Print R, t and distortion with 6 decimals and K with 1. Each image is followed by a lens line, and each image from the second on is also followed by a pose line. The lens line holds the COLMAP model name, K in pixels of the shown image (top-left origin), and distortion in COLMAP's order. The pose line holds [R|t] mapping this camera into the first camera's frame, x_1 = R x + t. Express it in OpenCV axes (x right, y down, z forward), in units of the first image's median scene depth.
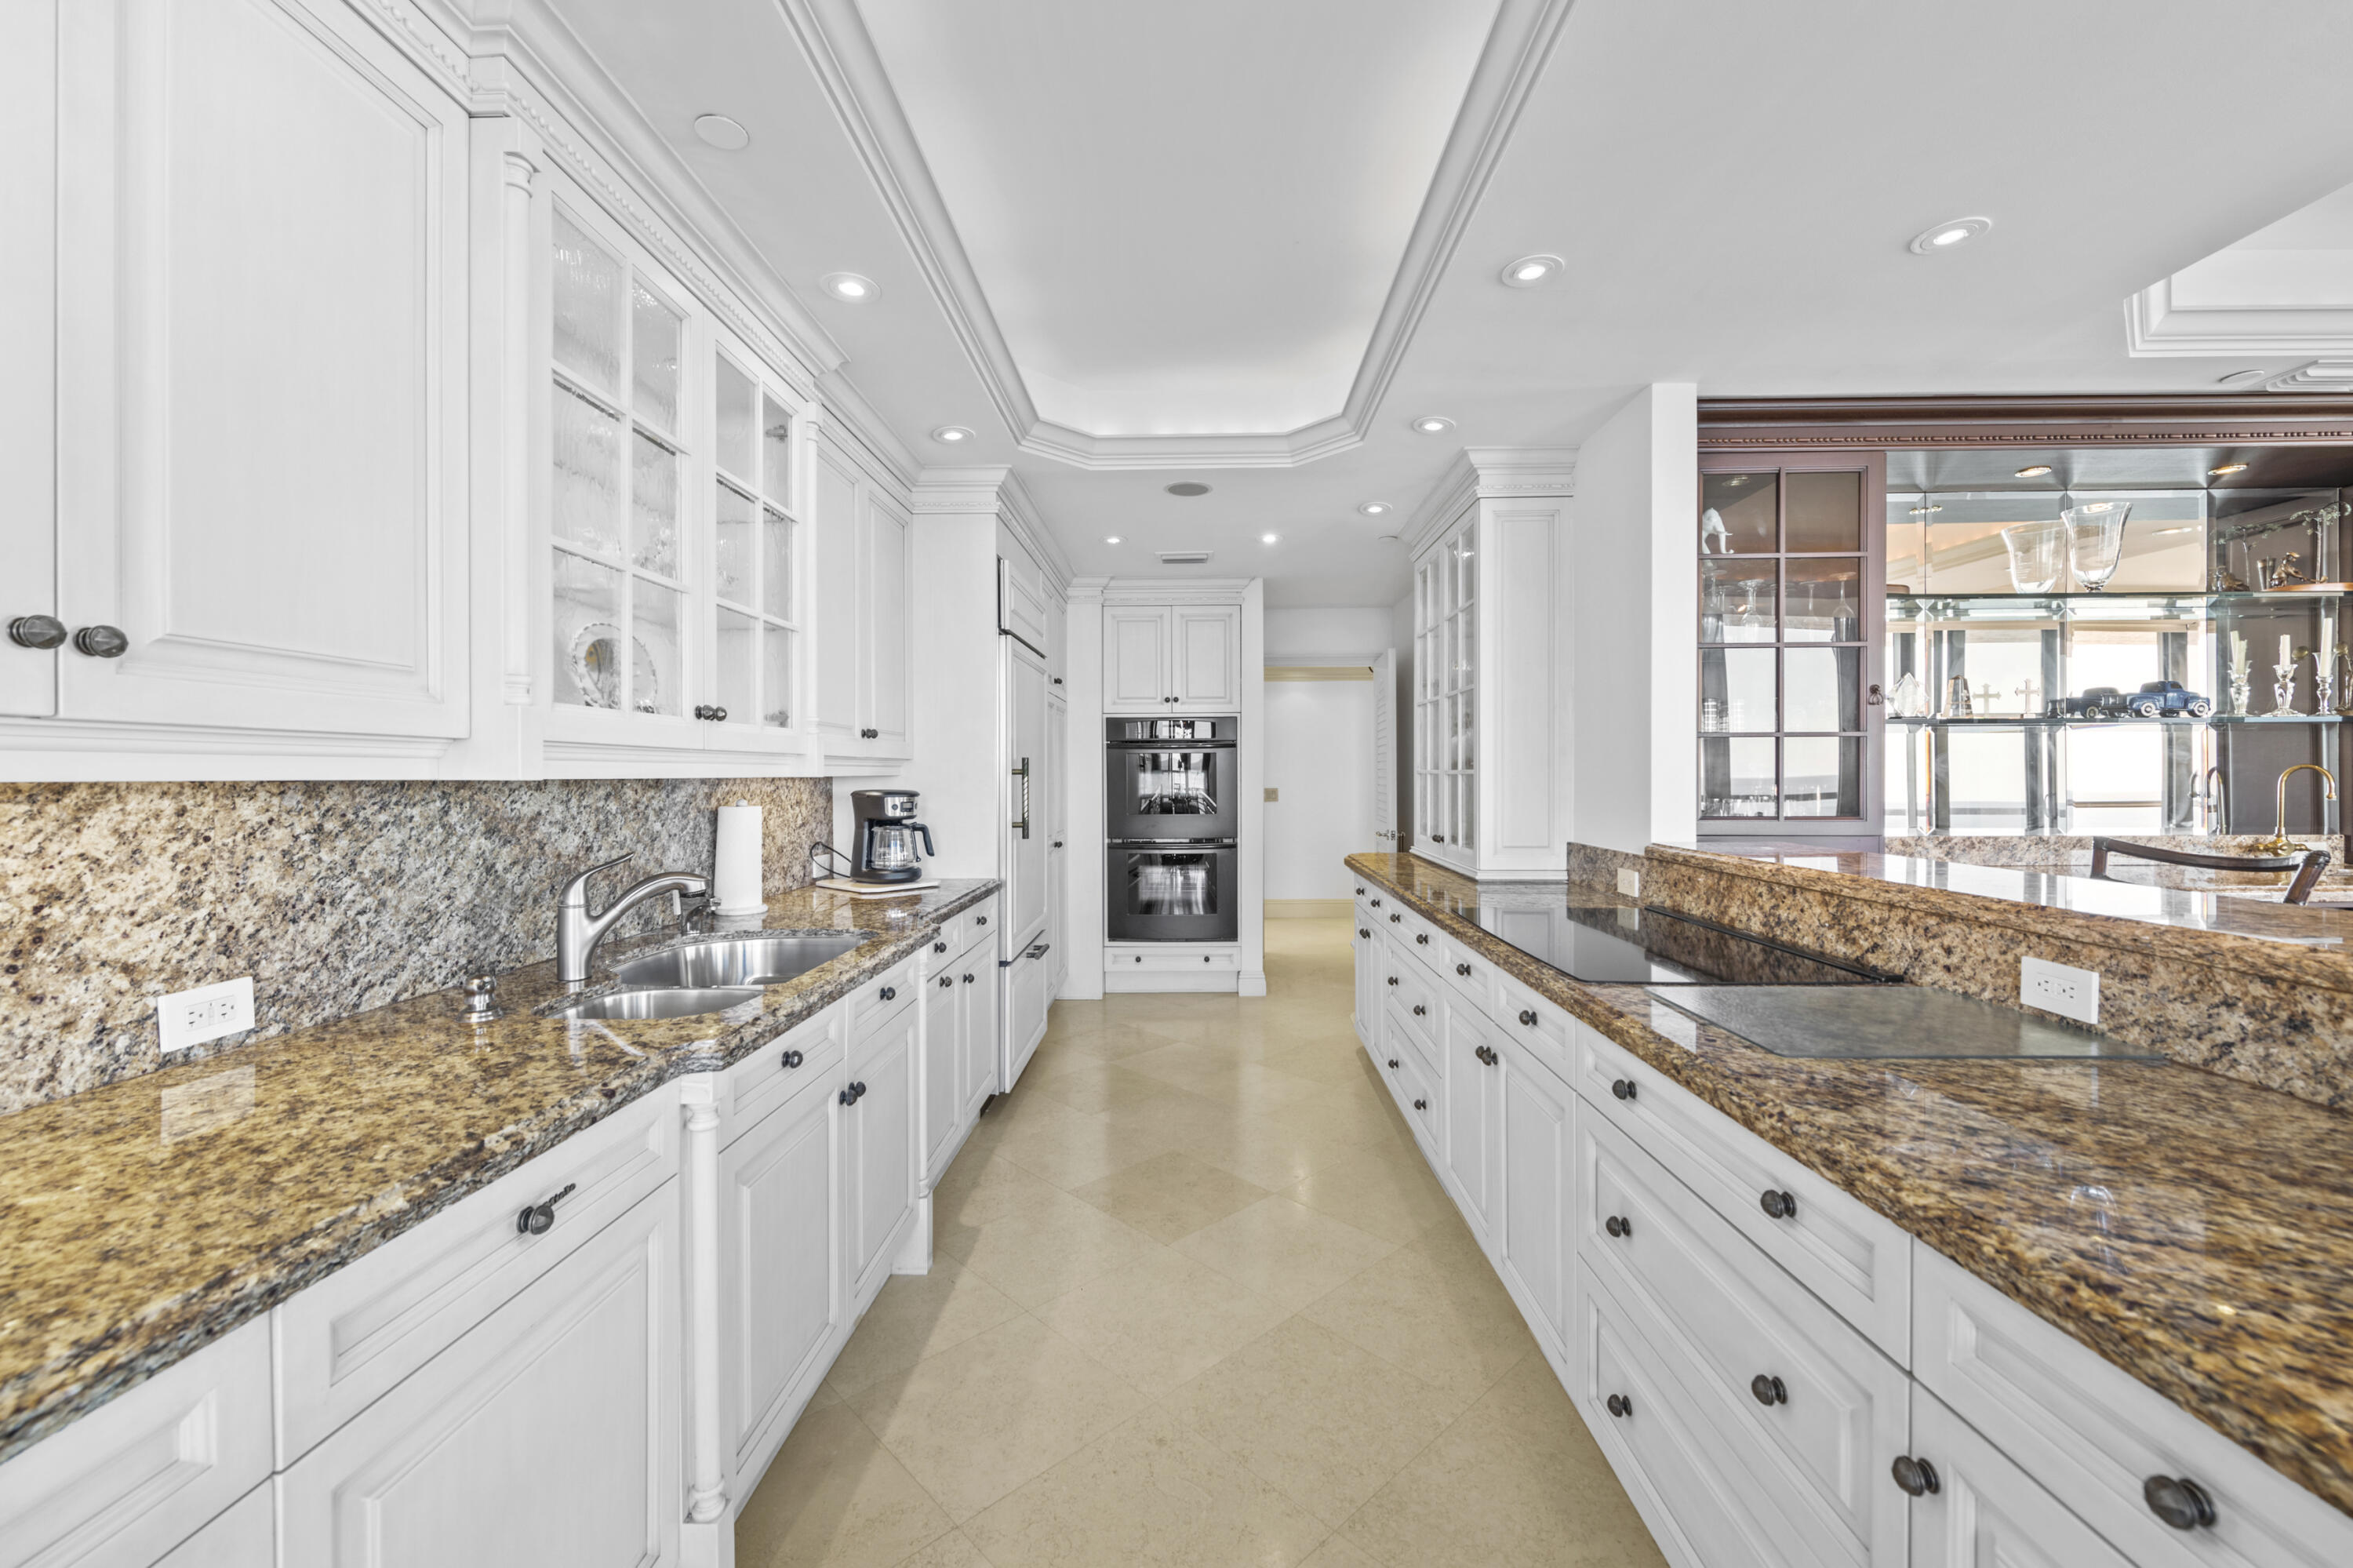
lens RADIAL K [[940.2, 0, 1177.8], [0, 940.2, 771.5], [0, 0, 1]] dist [-0.011830, -0.000237]
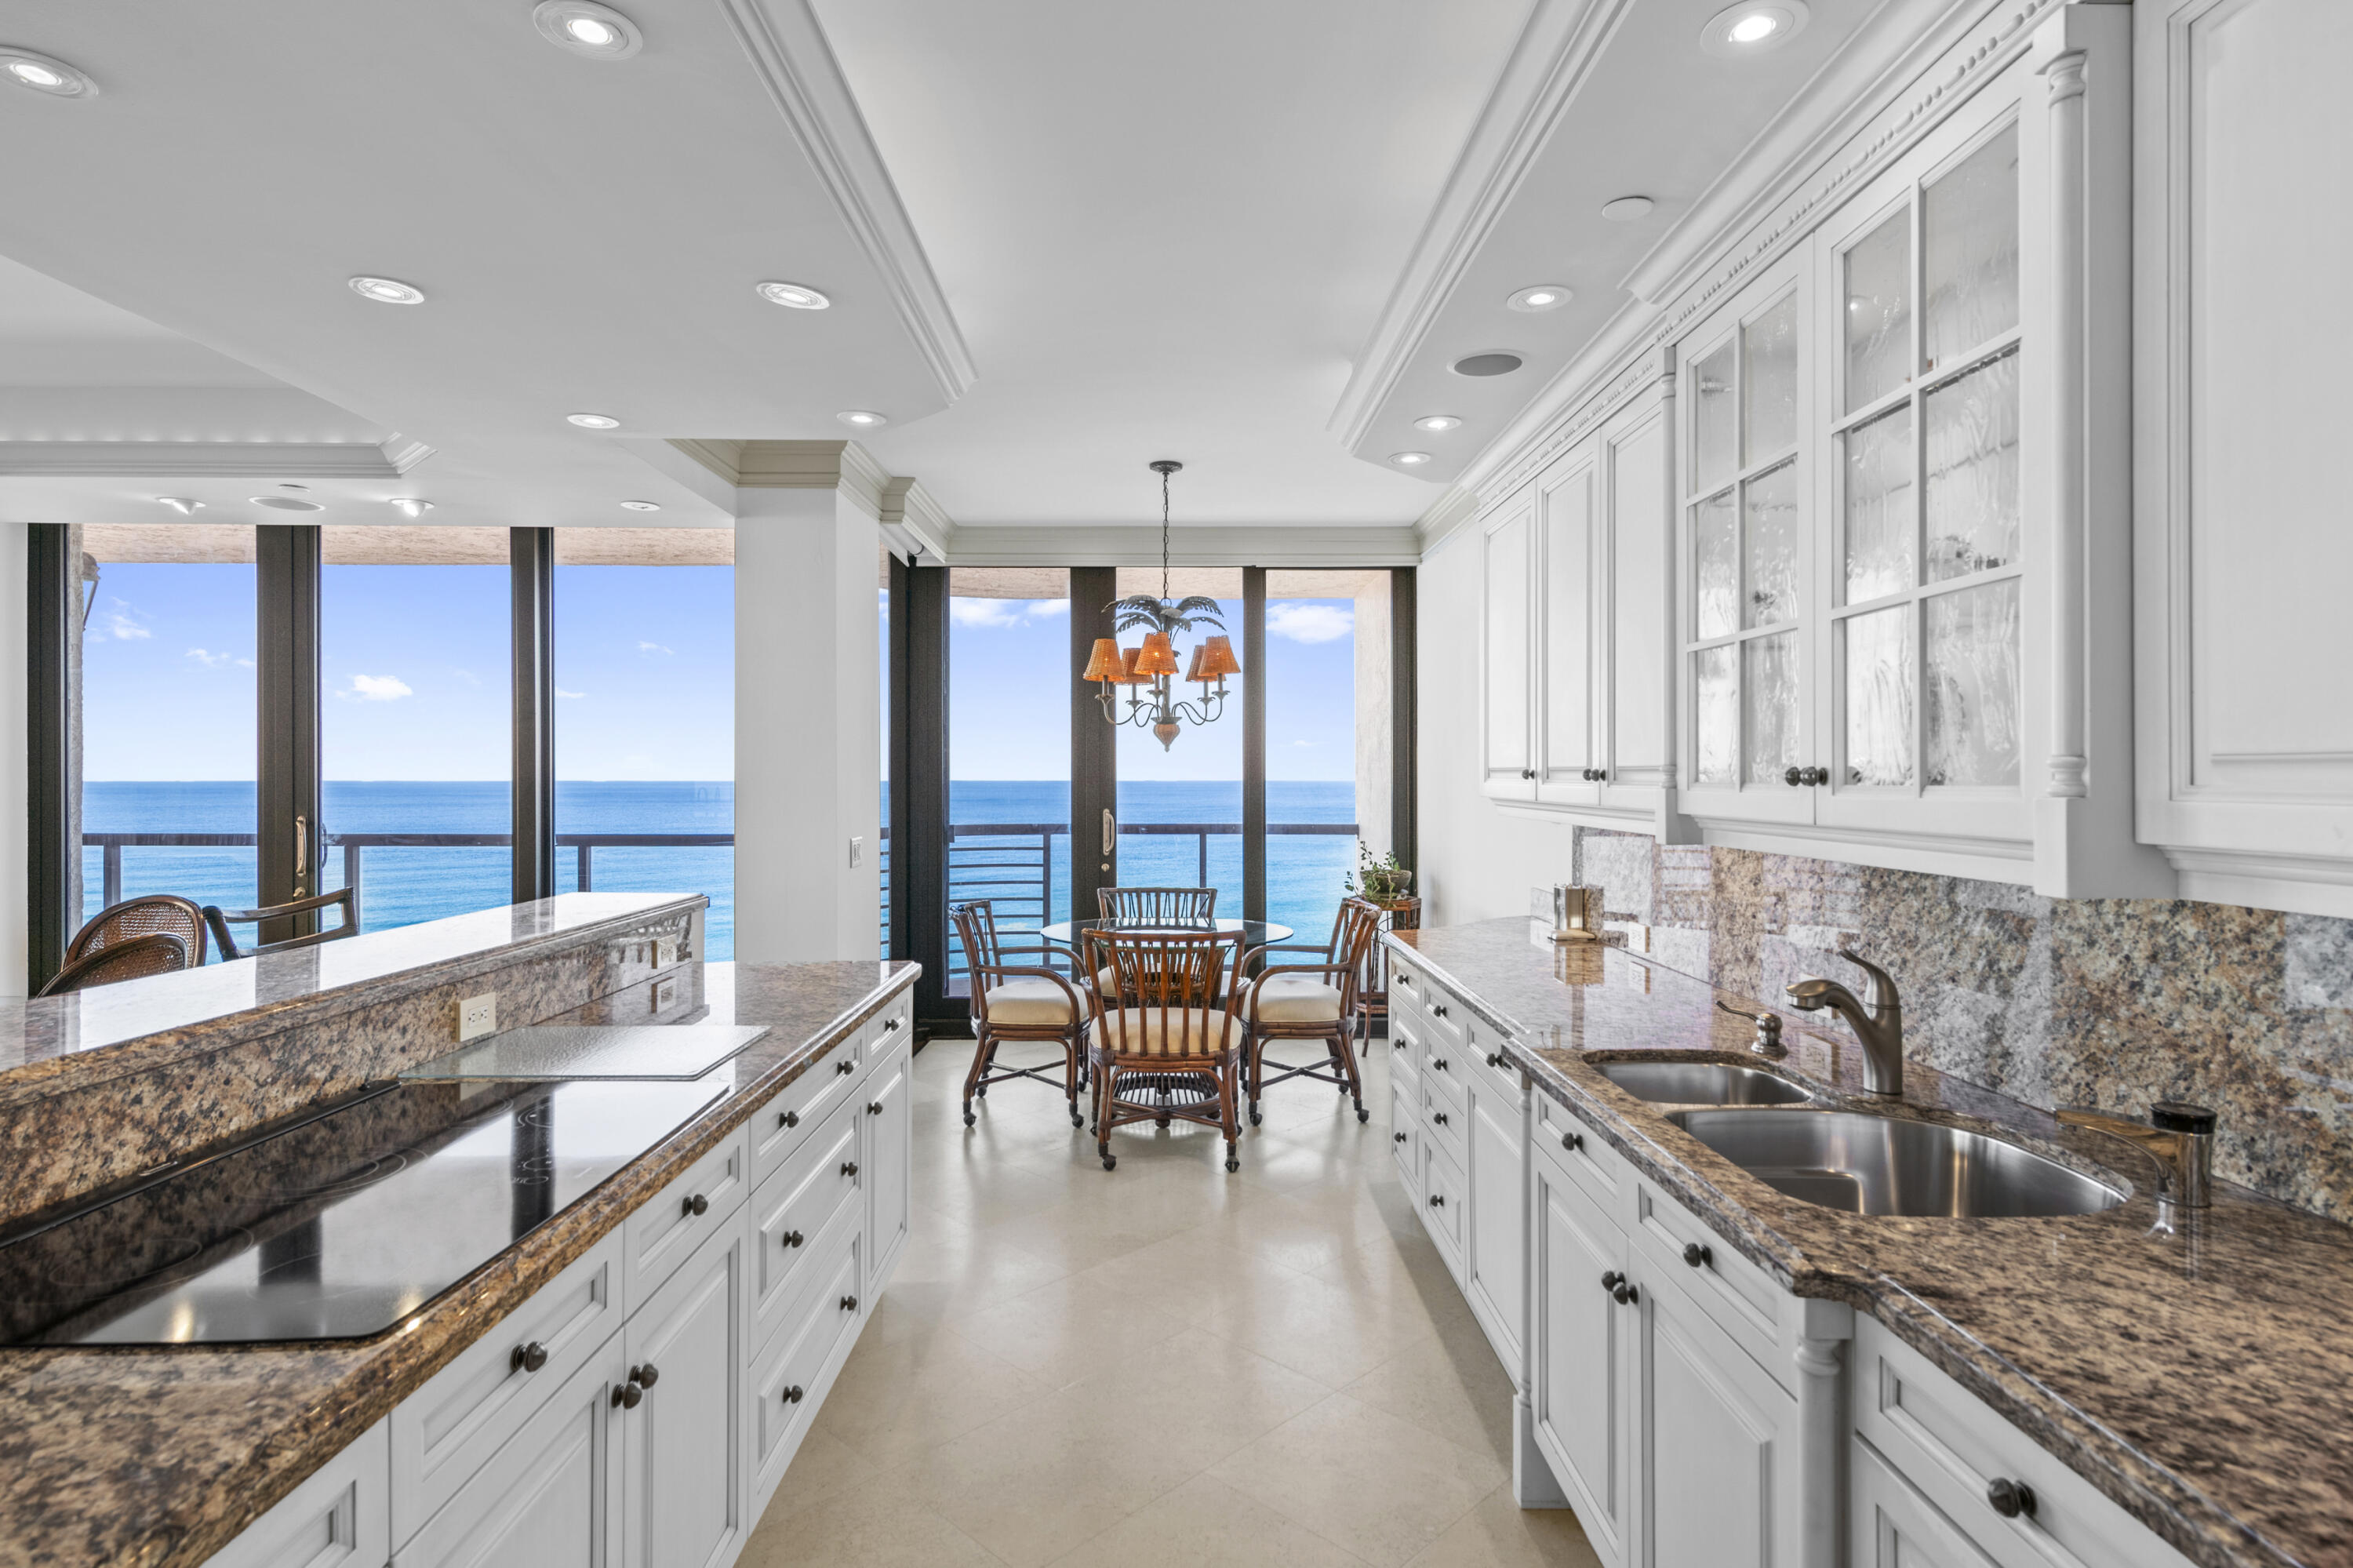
lens RADIAL K [[1298.1, 0, 1165.7], [0, 1298.1, 786.7], [0, 0, 1]] dist [0.002311, -0.000671]
pose [[-0.999690, 0.004478, -0.024497, 0.038843], [0.004308, 0.999966, 0.006987, -0.065652], [0.024527, 0.006879, -0.999675, 2.092103]]
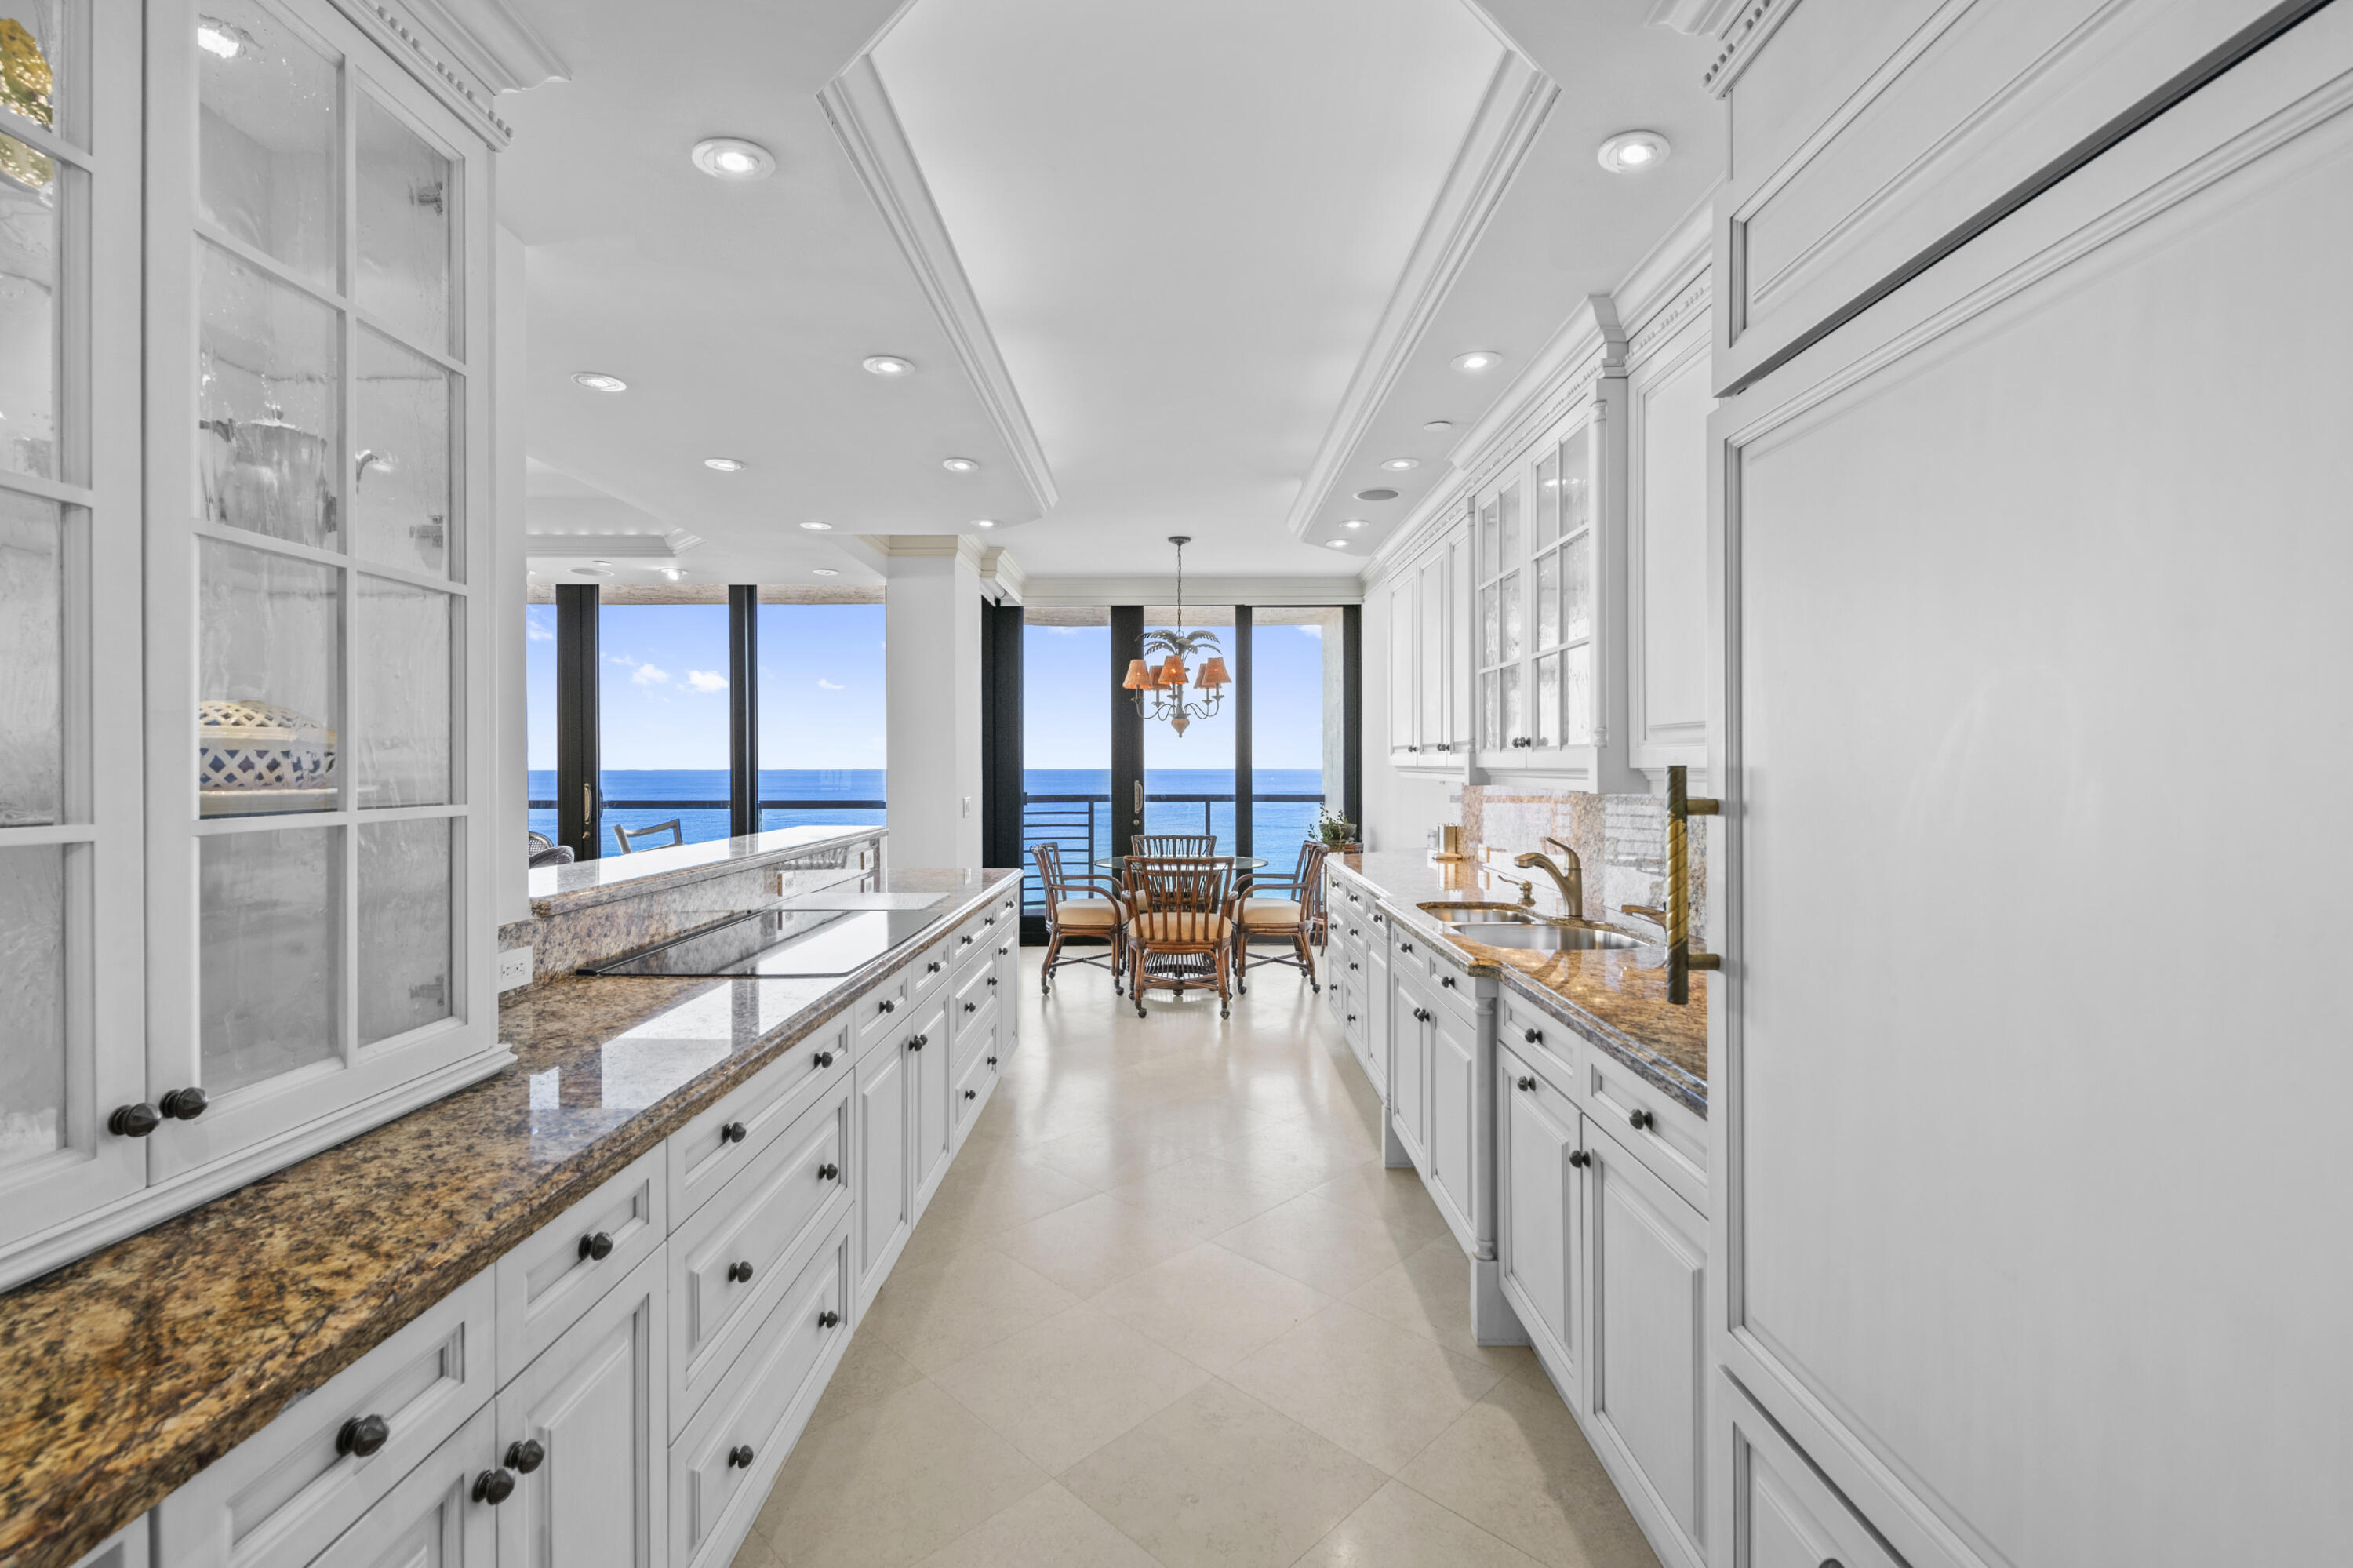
lens RADIAL K [[1080.8, 0, 1171.2], [0, 1080.8, 771.2], [0, 0, 1]] dist [0.005093, 0.000640]
pose [[-0.999842, 0.006478, -0.016550, 0.057289], [0.006402, 0.999969, 0.004648, -0.023181], [0.016580, 0.004541, -0.999852, 2.837045]]
